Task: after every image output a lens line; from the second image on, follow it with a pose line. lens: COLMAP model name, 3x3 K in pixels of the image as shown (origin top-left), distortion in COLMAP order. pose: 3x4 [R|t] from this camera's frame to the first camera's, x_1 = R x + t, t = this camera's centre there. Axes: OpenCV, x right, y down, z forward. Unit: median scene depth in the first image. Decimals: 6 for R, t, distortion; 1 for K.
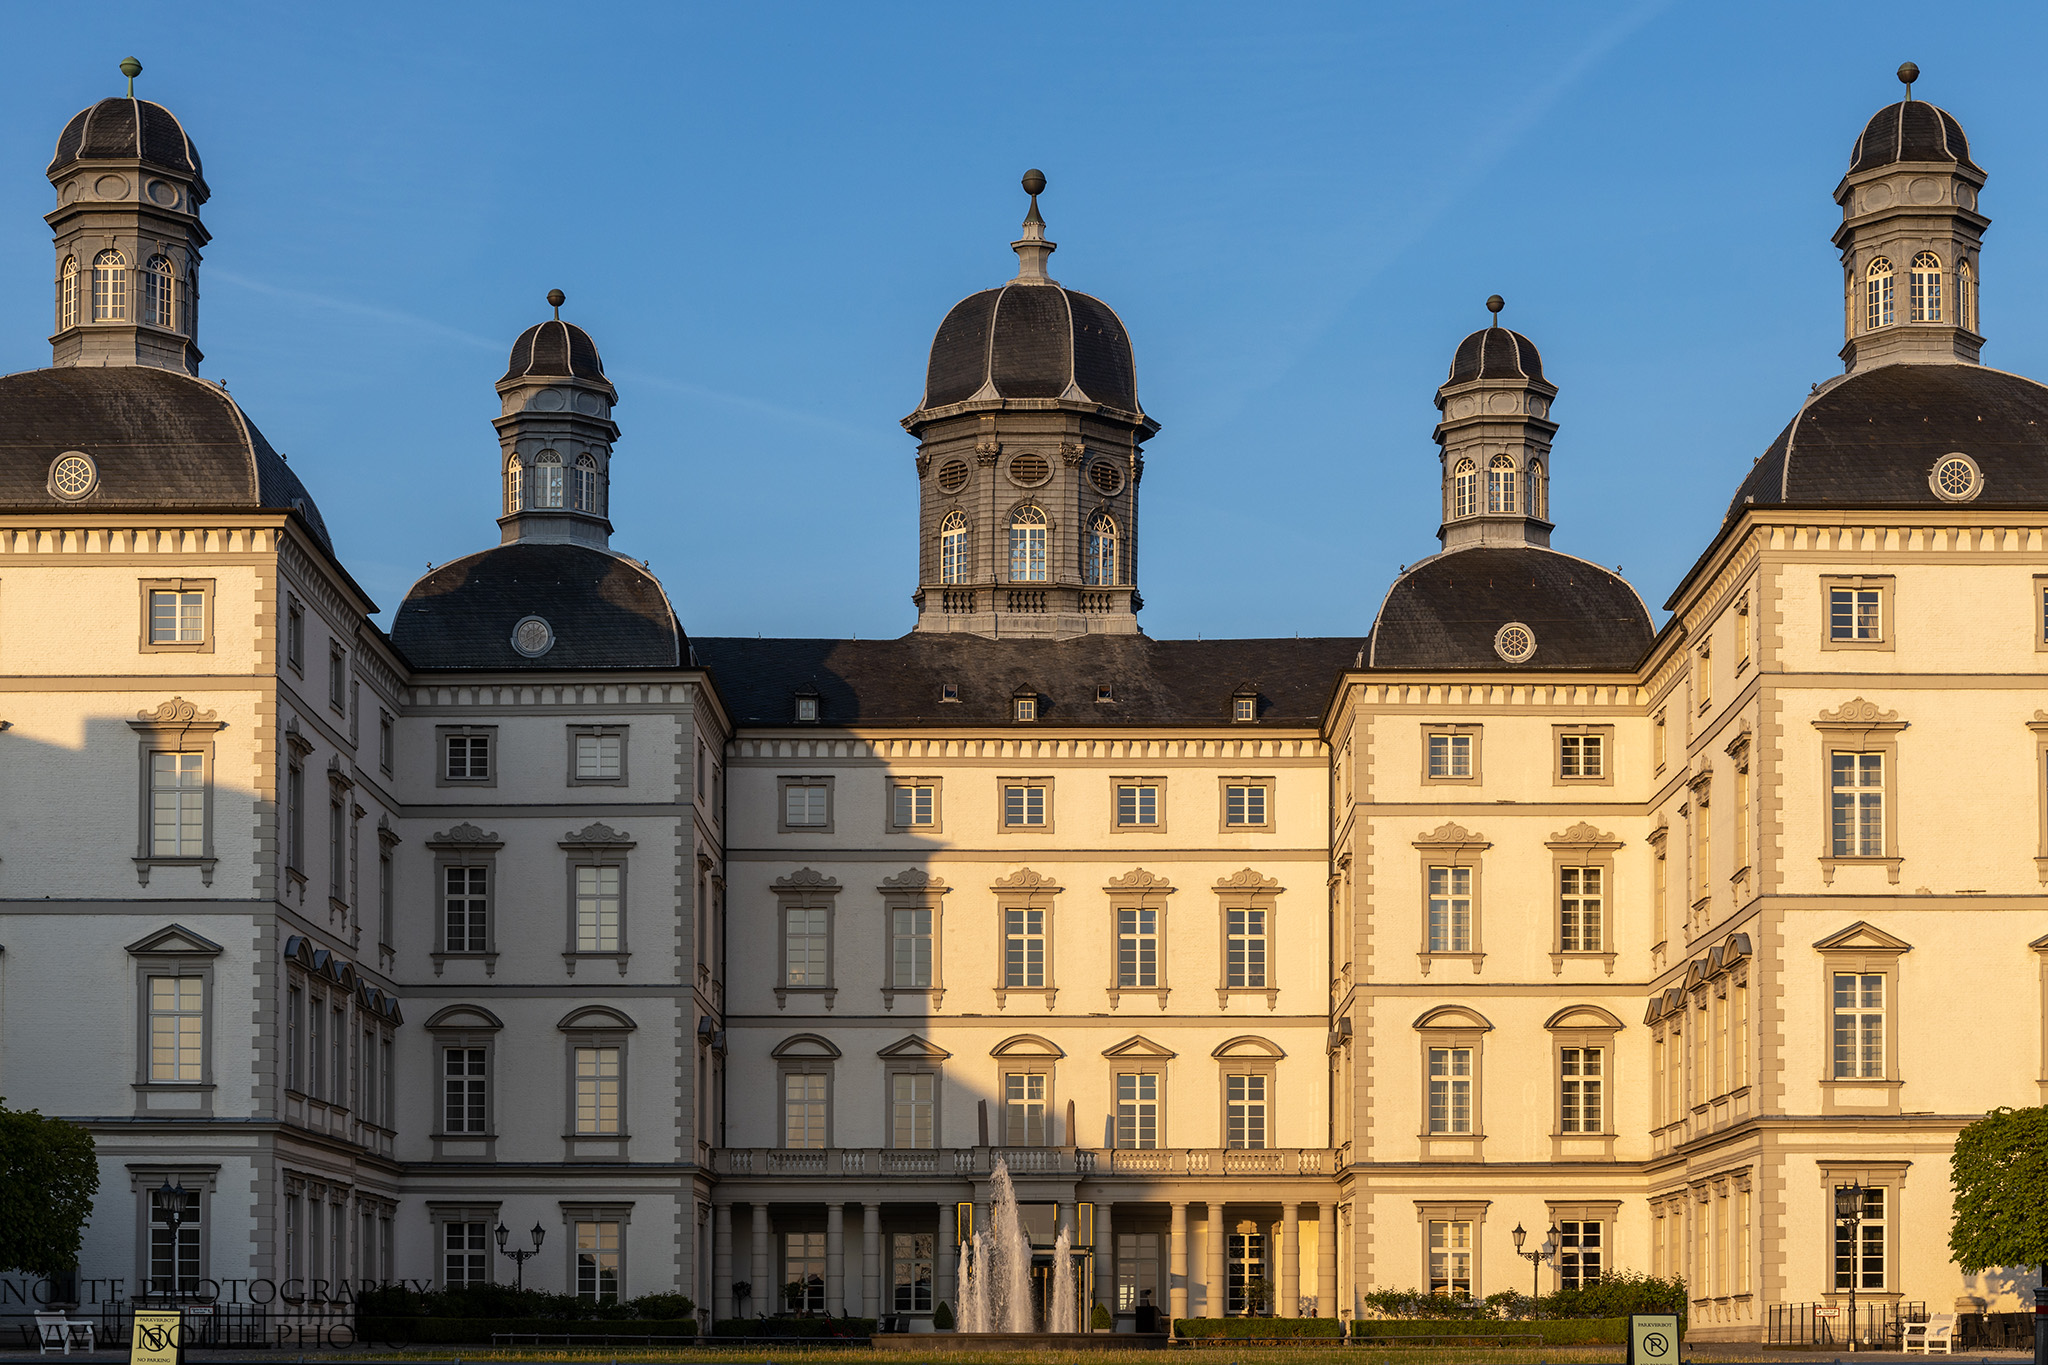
lens RADIAL K [[5405.5, 0, 1011.1], [0, 5405.5, 683.4], [0, 0, 1]] dist [-0.556109, 0.000000]
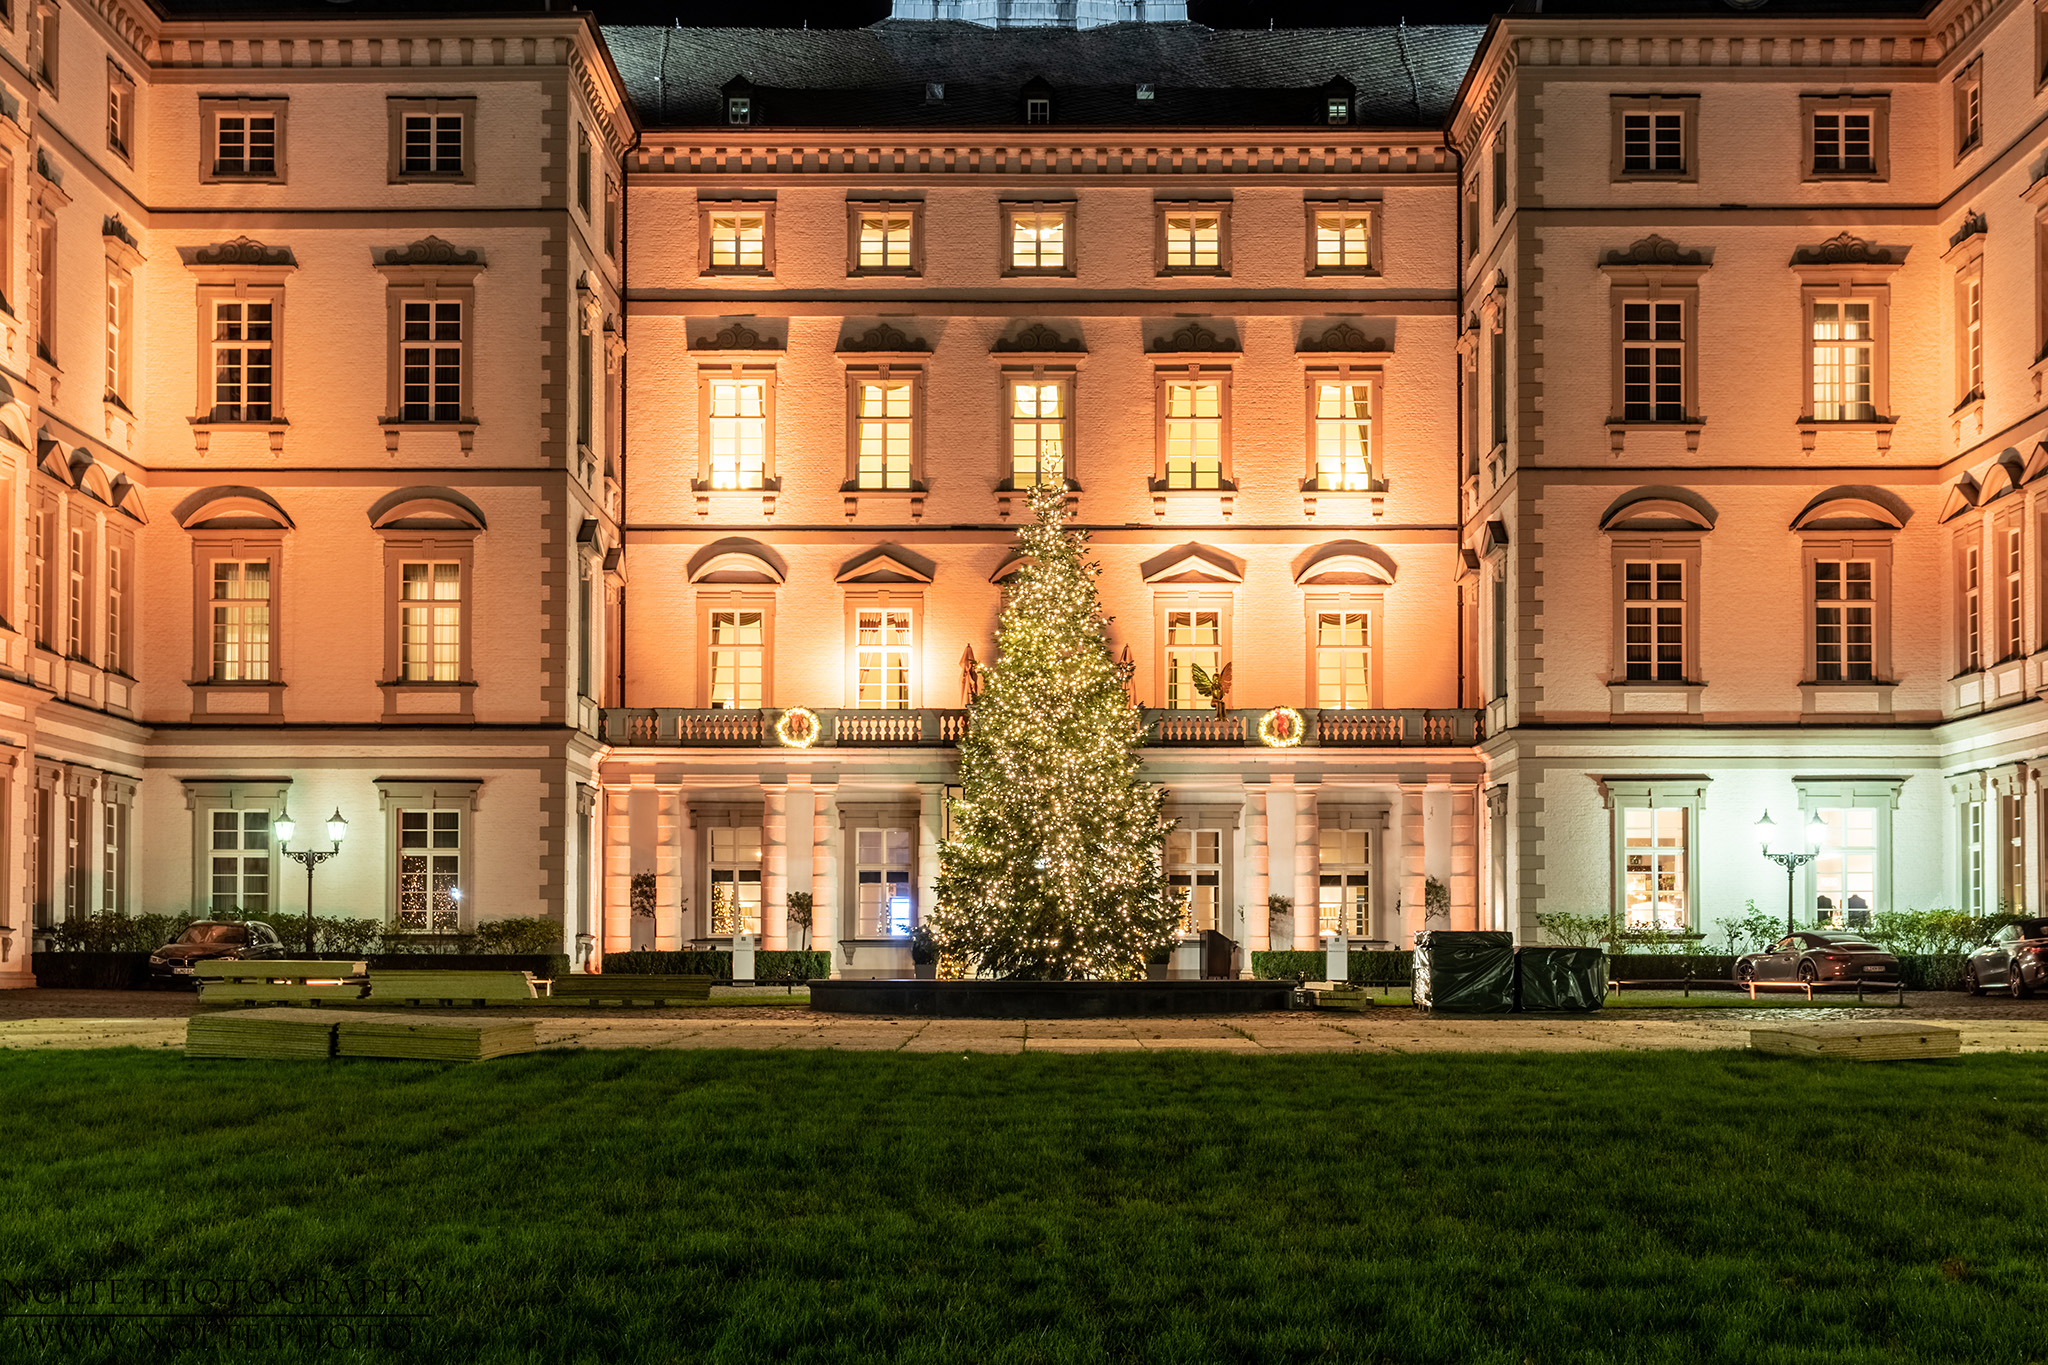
lens RADIAL K [[3239.3, 0, 1012.0], [0, 3239.3, 680.4], [0, 0, 1]] dist [-0.183631, 0.000000]
pose [[0.999886, 0.002259, 0.014941, -0.007636], [-0.002869, 0.999156, 0.040970, 0.067253], [-0.014835, -0.041008, 0.999049, 0.587386]]
